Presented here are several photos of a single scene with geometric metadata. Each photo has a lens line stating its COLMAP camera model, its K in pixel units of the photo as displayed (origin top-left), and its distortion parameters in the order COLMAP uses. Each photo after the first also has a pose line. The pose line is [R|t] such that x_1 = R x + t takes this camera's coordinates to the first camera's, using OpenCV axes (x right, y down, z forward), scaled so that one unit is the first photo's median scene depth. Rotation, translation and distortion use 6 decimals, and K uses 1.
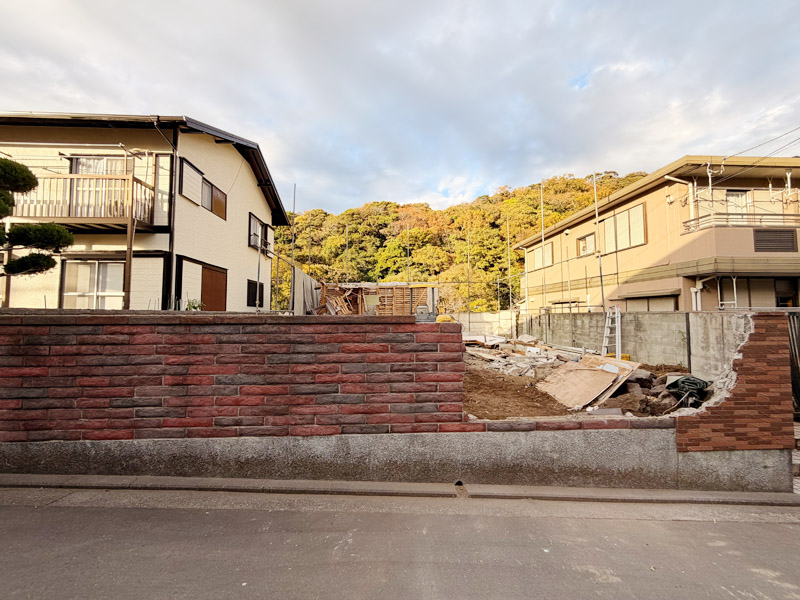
lens RADIAL K [[317.7, 0, 397.1], [0, 317.7, 299.7], [0, 0, 1]] dist [-0.000067, 0.000102]
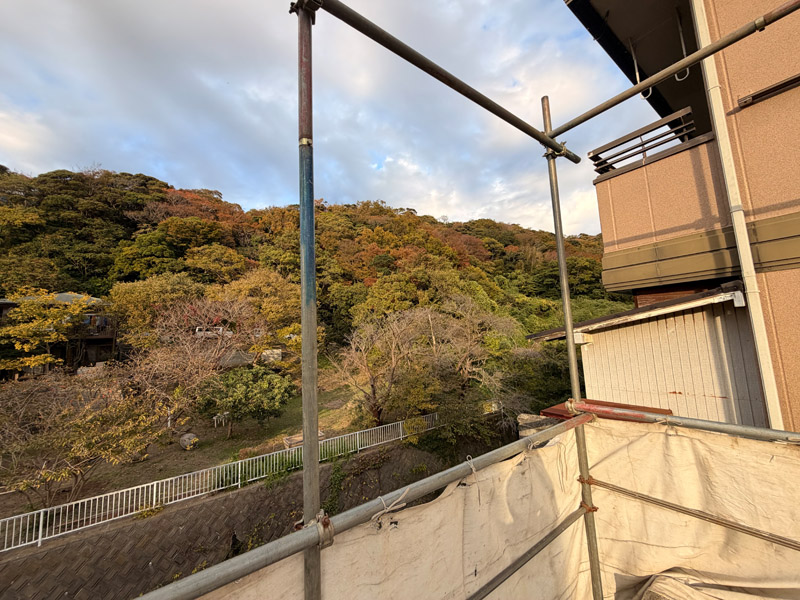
lens RADIAL K [[317.7, 0, 397.1], [0, 317.7, 299.7], [0, 0, 1]] dist [-0.000067, 0.000102]
pose [[0.833637, 0.032953, 0.551329, 0.234243], [0.012865, 0.996789, -0.079031, 0.008503], [-0.552163, 0.072976, 0.830536, 1.081523]]
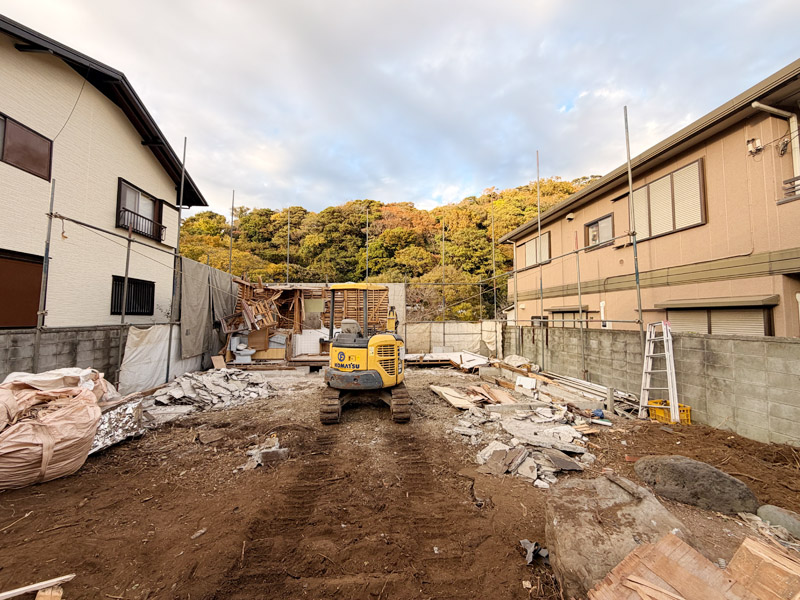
lens RADIAL K [[317.7, 0, 397.1], [0, 317.7, 299.7], [0, 0, 1]] dist [-0.000067, 0.000102]
pose [[0.999304, 0.007710, 0.036492, 0.091977], [-0.007428, 0.999942, -0.007834, -0.008963], [-0.036550, 0.007557, 0.999303, 0.240534]]
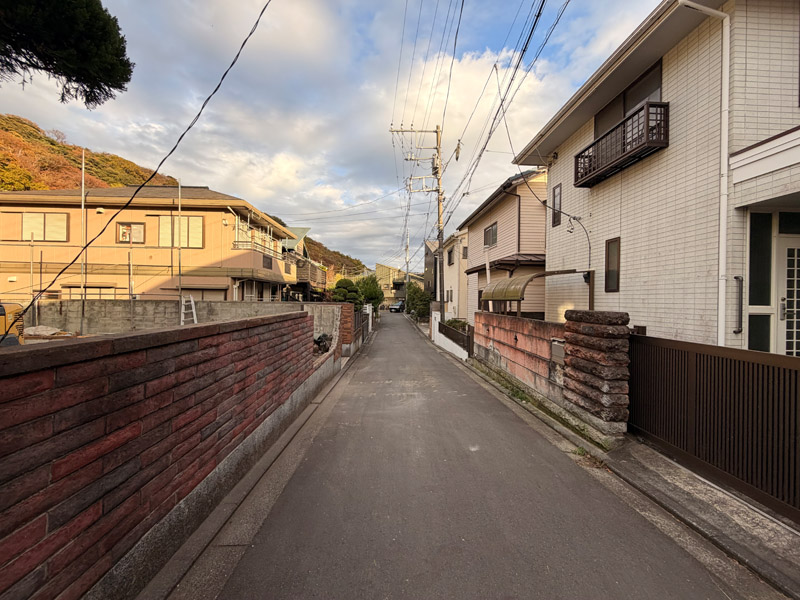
lens RADIAL K [[317.7, 0, 397.1], [0, 317.7, 299.7], [0, 0, 1]] dist [-0.000067, 0.000102]
pose [[0.020338, 0.003540, 0.999787, -0.315414], [-0.063690, 0.997967, -0.002238, -0.007583], [-0.997762, -0.063631, 0.020522, 0.098626]]
